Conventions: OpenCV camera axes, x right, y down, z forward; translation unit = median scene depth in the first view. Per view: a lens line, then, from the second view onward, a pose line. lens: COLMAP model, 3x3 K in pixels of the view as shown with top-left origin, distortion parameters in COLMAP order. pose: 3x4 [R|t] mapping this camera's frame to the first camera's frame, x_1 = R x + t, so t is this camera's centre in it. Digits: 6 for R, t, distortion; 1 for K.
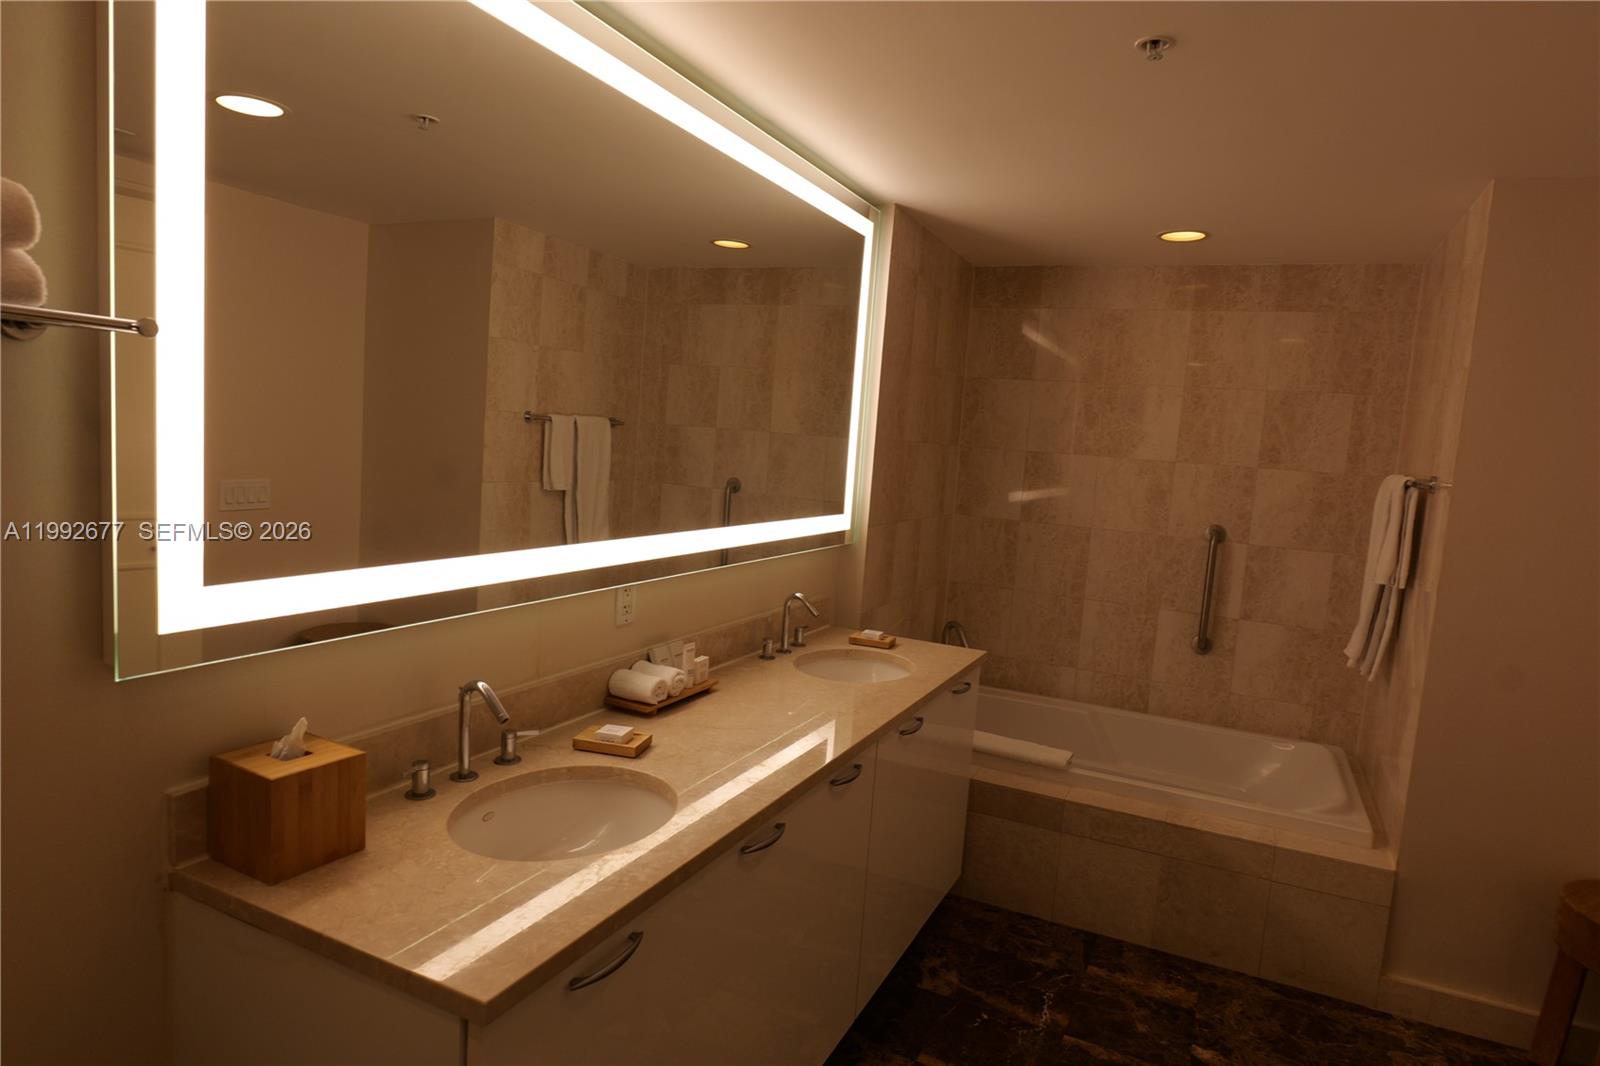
lens RADIAL K [[931.7, 0, 800.0], [0, 931.7, 533.0], [0, 0, 1]] dist [-0.002324, -0.000878]
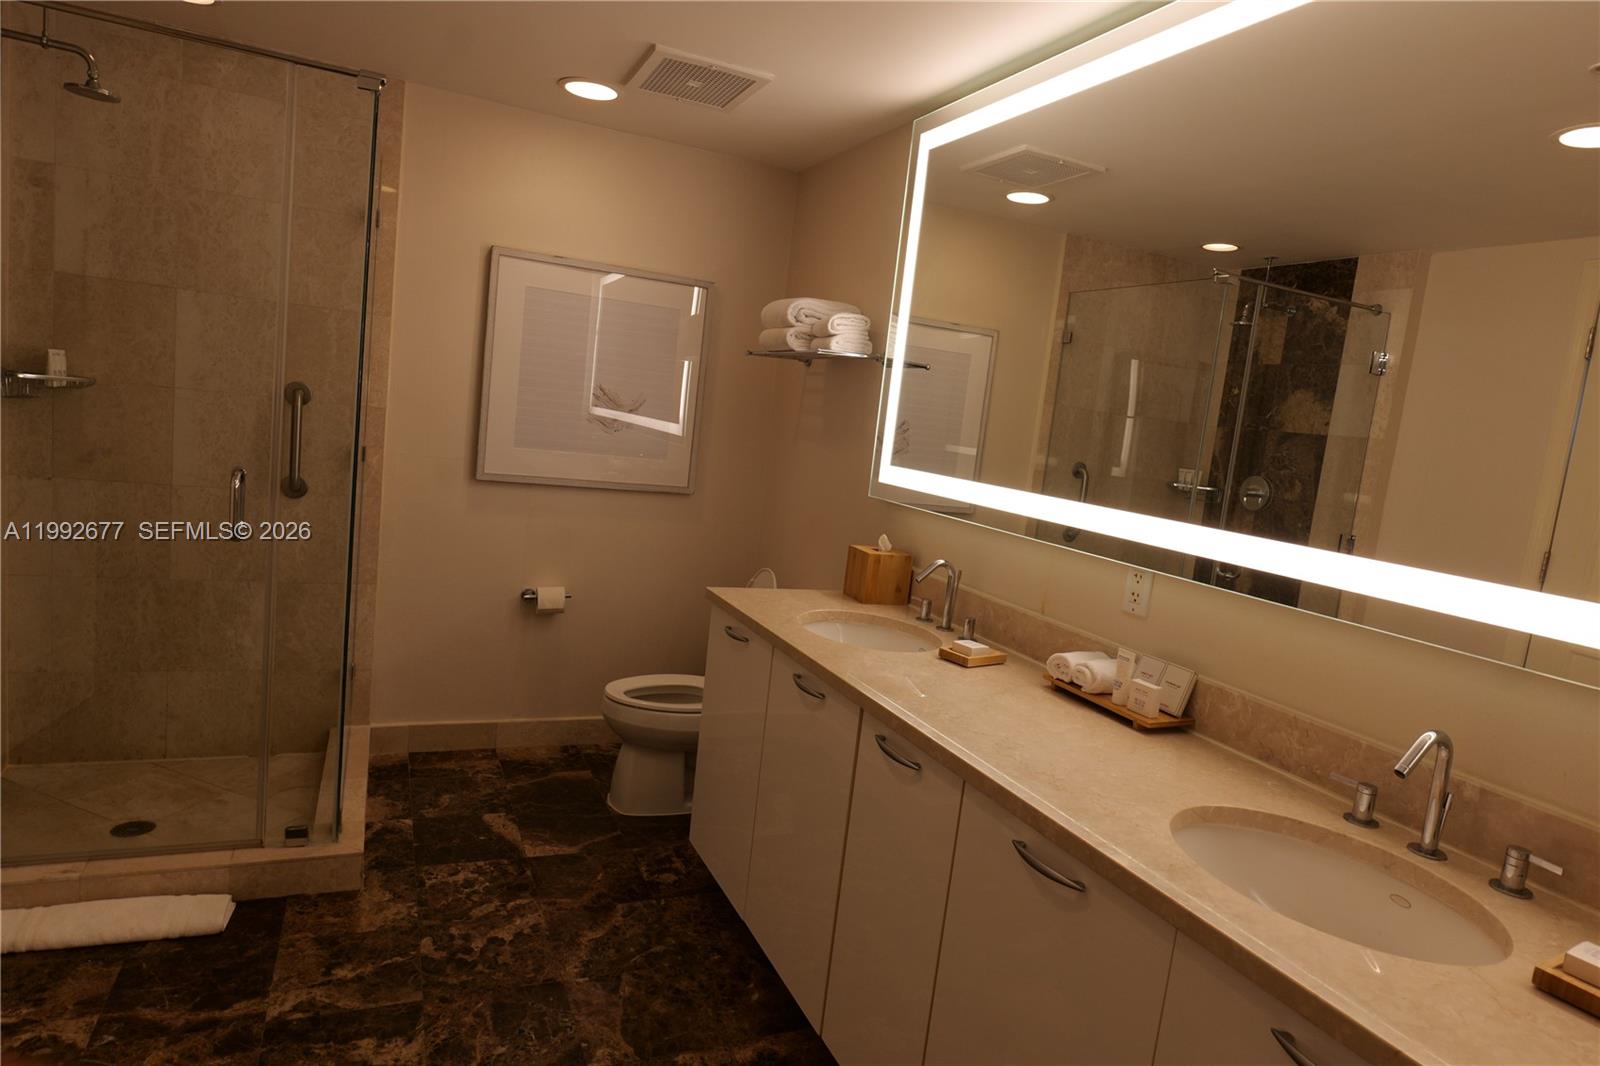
lens RADIAL K [[931.7, 0, 800.0], [0, 931.7, 533.0], [0, 0, 1]] dist [-0.002324, -0.000878]
pose [[-0.629474, -0.044331, -0.775756, 0.806032], [-0.234796, 0.962552, 0.135515, -0.026688], [0.740698, 0.267447, -0.616311, 1.461916]]
